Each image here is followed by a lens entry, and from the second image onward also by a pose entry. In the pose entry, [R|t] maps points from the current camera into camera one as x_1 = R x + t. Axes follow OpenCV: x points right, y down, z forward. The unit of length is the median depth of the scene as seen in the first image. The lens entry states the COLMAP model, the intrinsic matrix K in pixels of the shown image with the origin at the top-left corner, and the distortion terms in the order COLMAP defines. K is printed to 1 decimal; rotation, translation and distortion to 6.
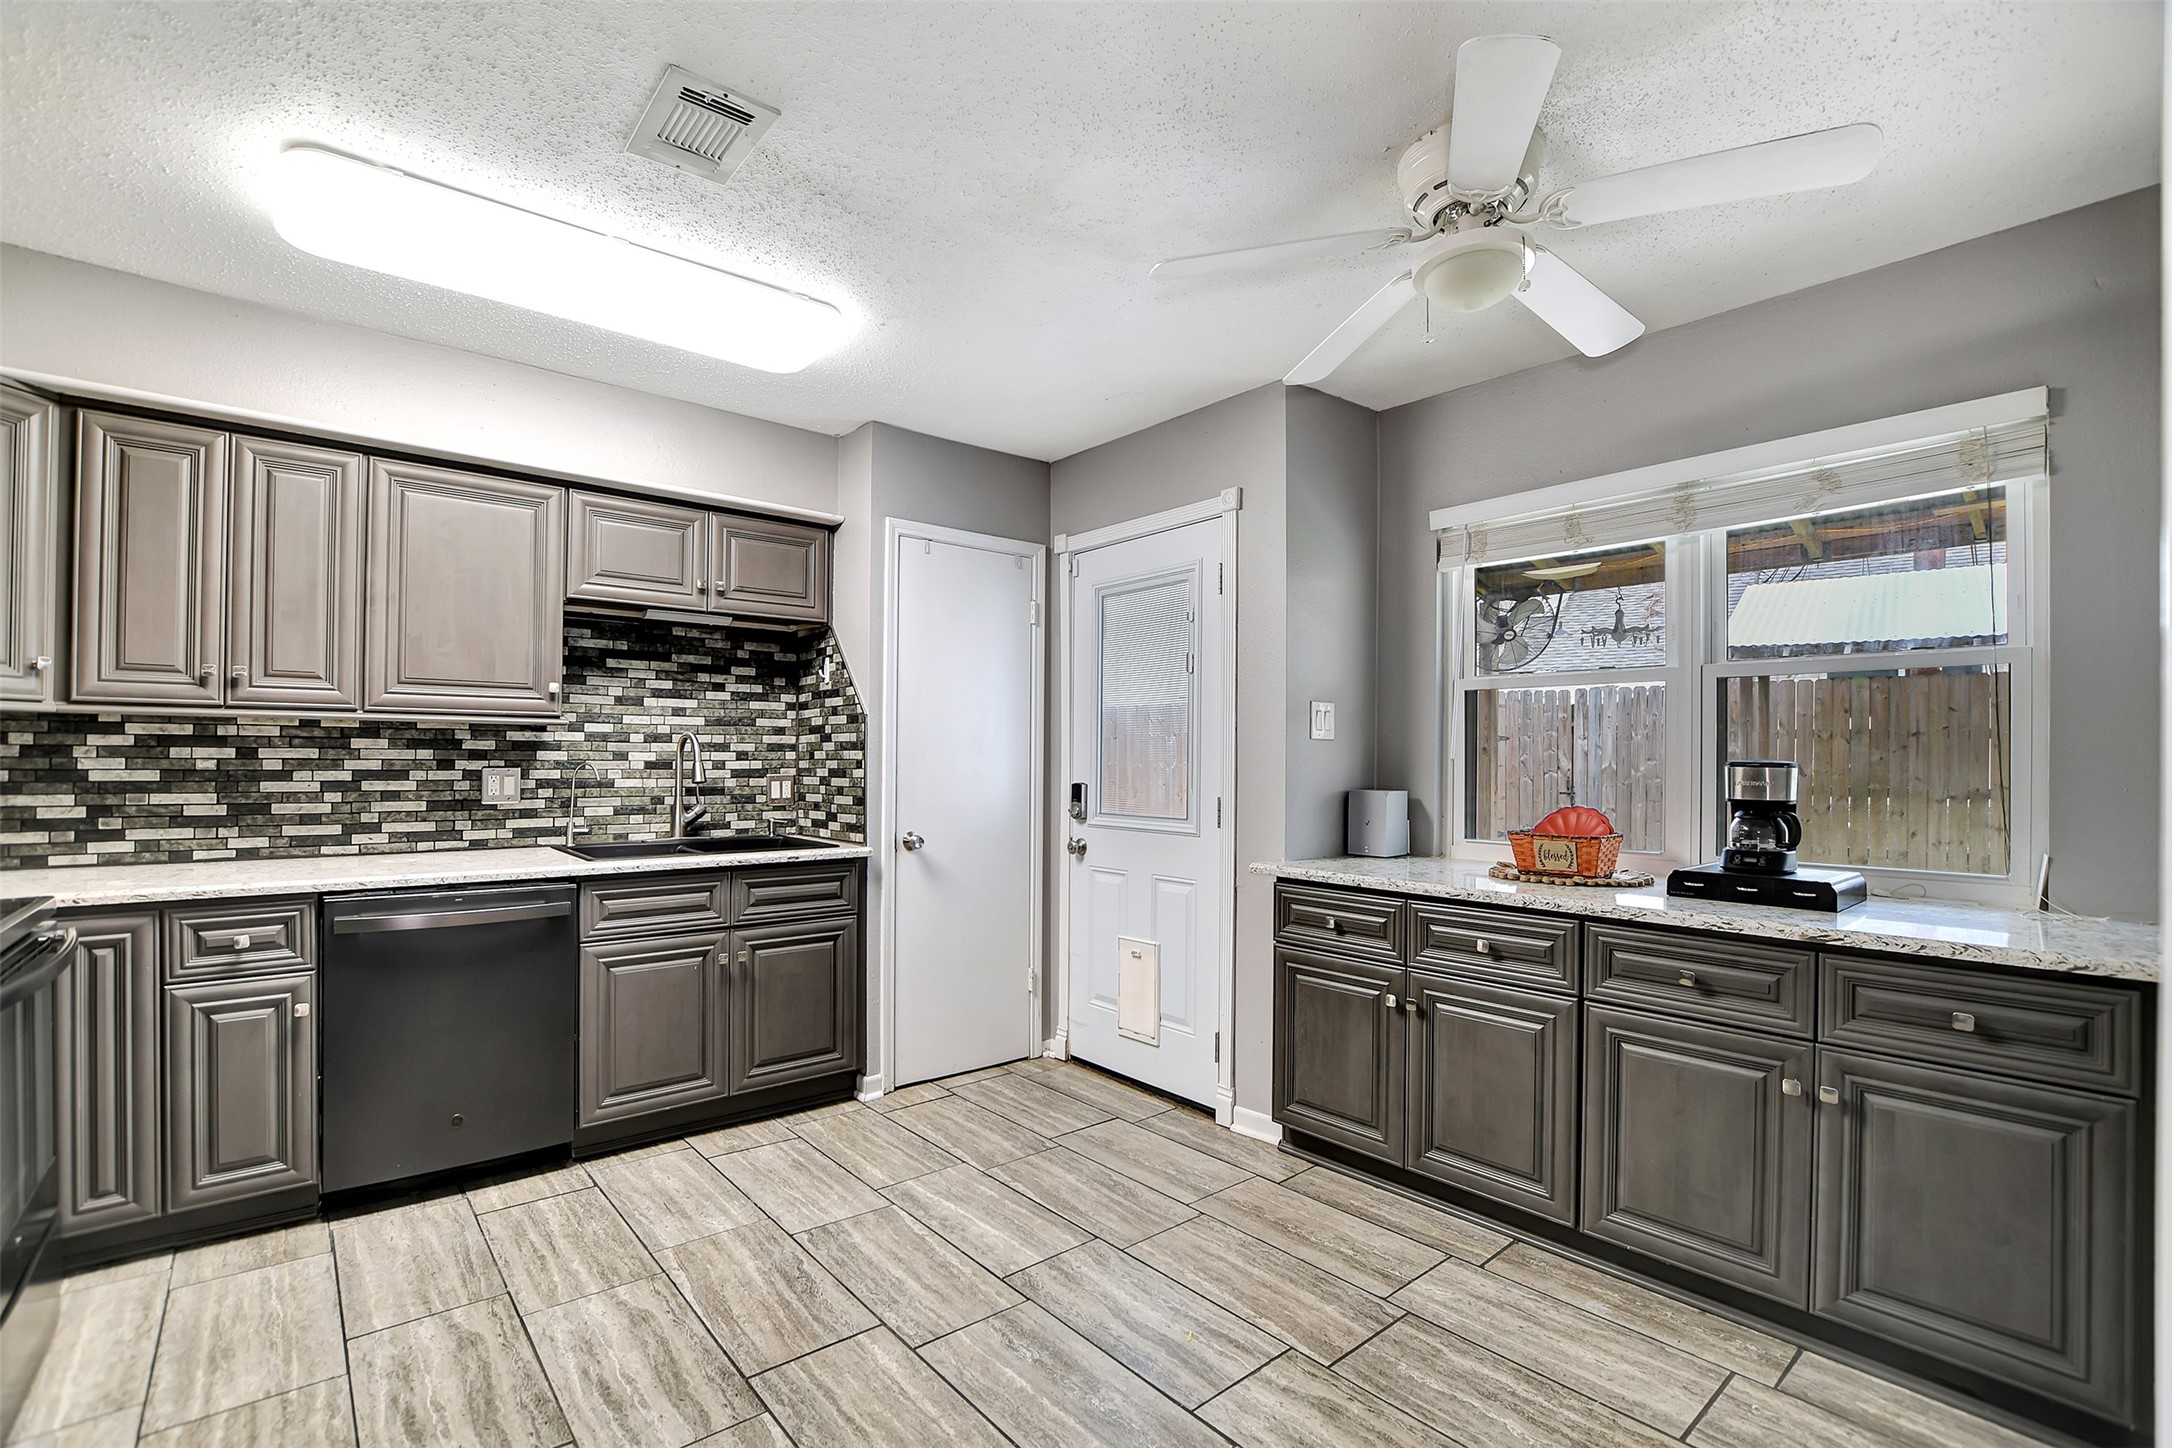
lens RADIAL K [[953.4, 0, 1081.4], [0, 953.4, 740.9], [0, 0, 1]] dist [-0.031561, 0.003847]
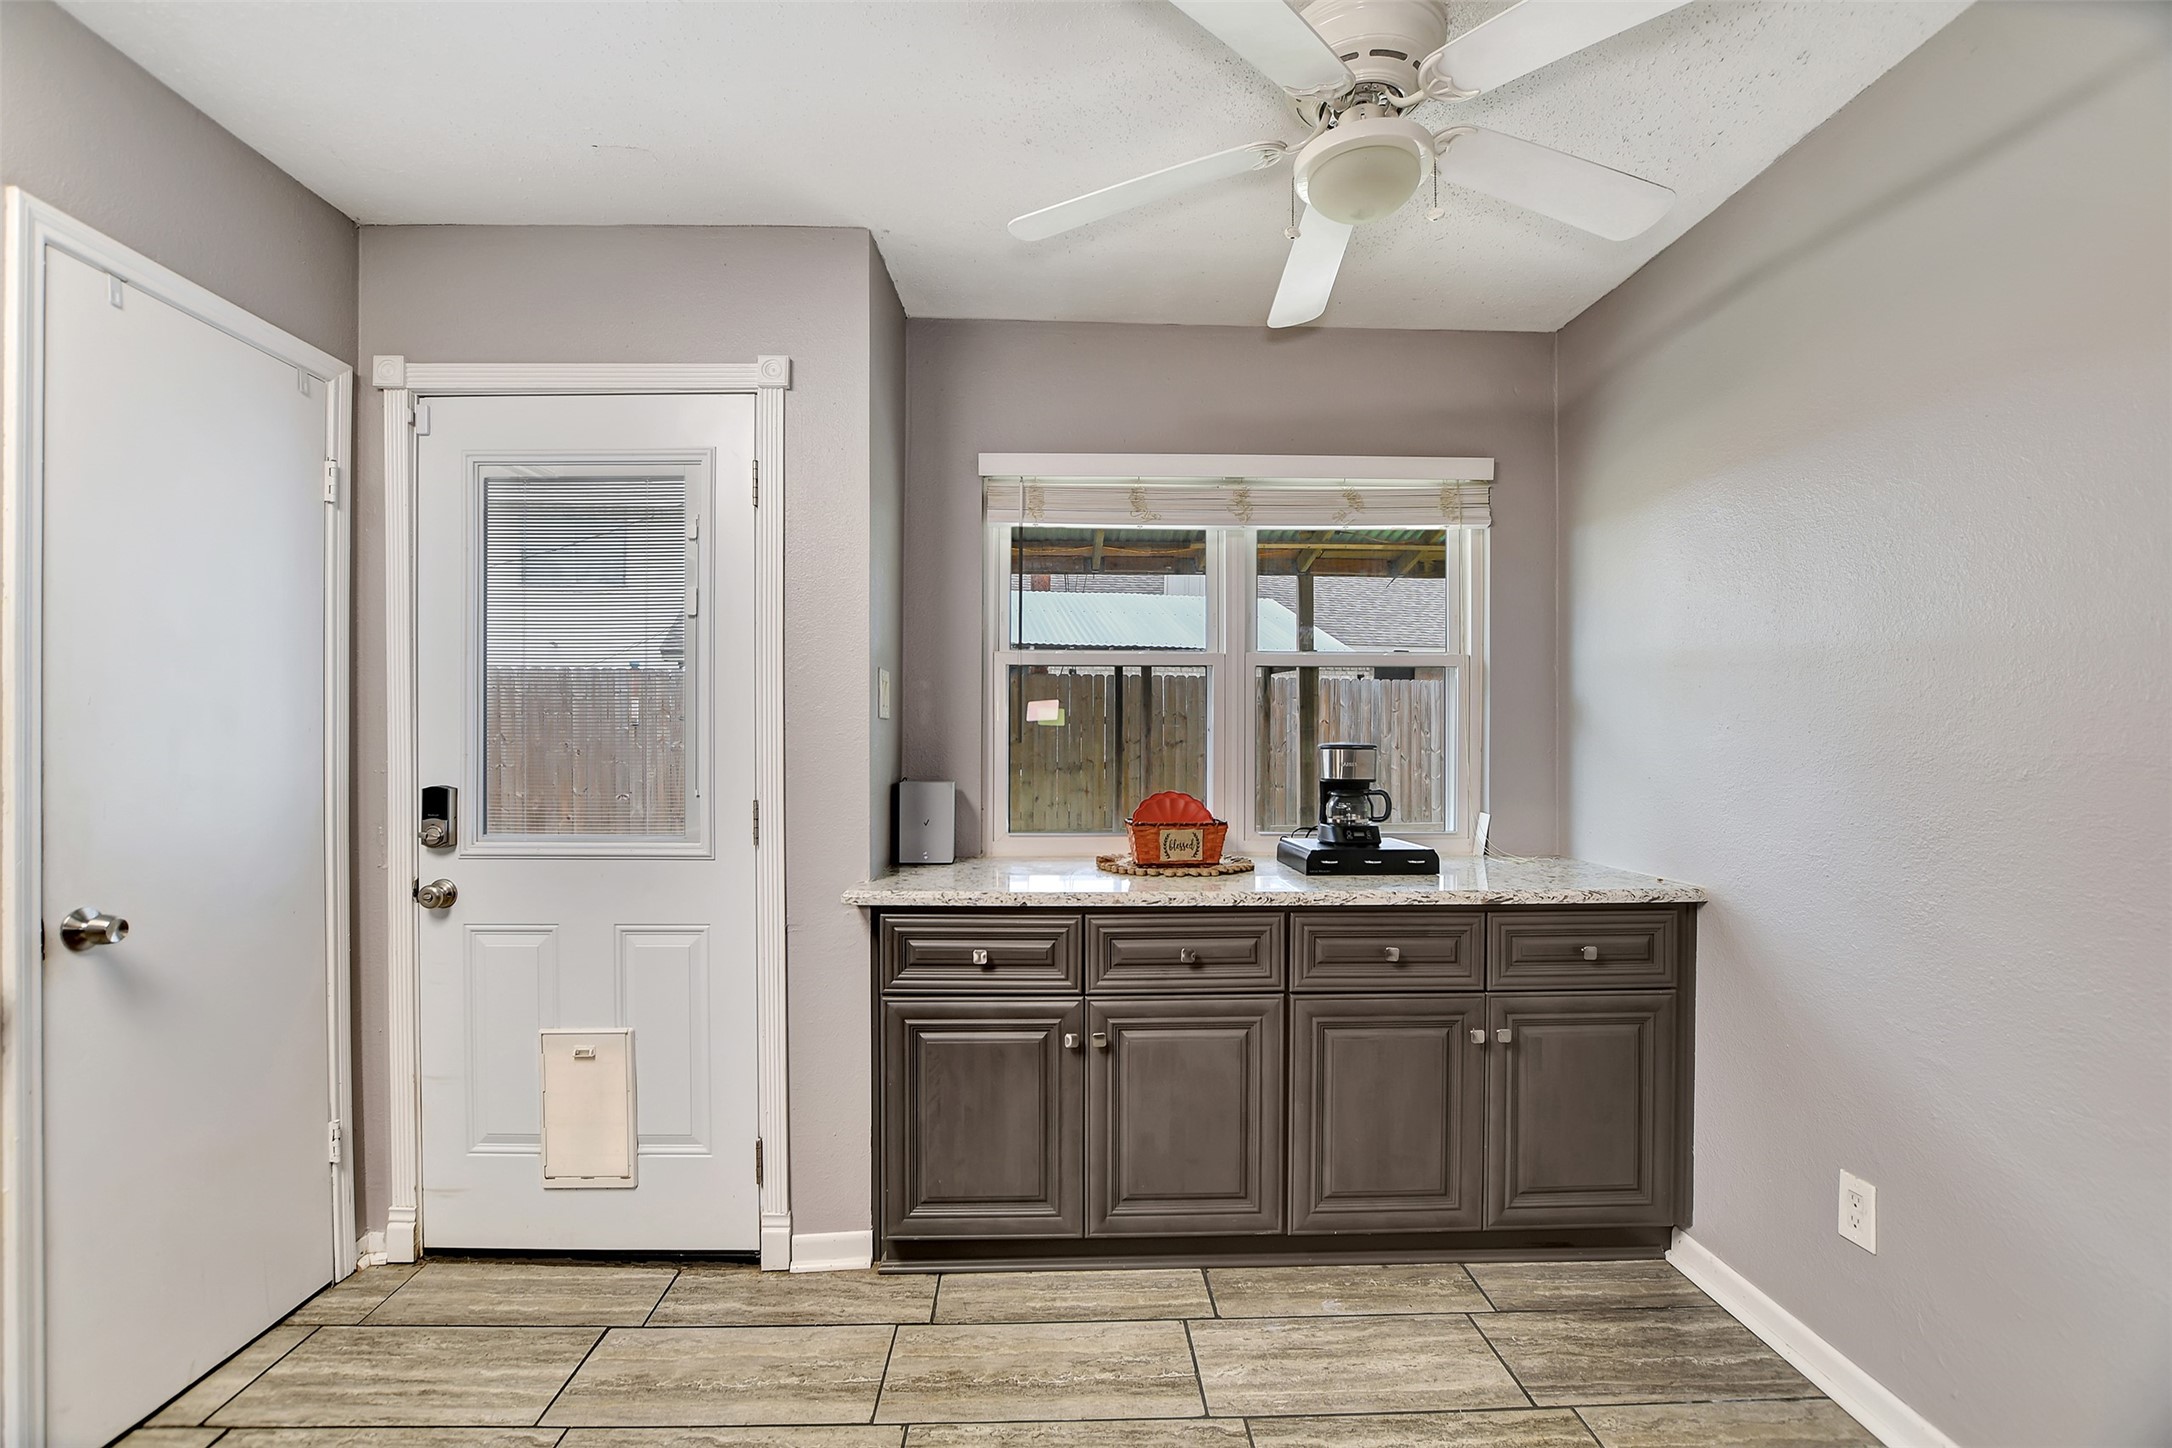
lens RADIAL K [[953.4, 0, 1081.4], [0, 953.4, 740.9], [0, 0, 1]] dist [-0.031561, 0.003847]
pose [[0.628947, -0.004329, 0.777436, -0.268856], [-0.010725, 0.999841, 0.014244, 0.004304], [-0.777374, -0.017297, 0.628800, 0.432268]]
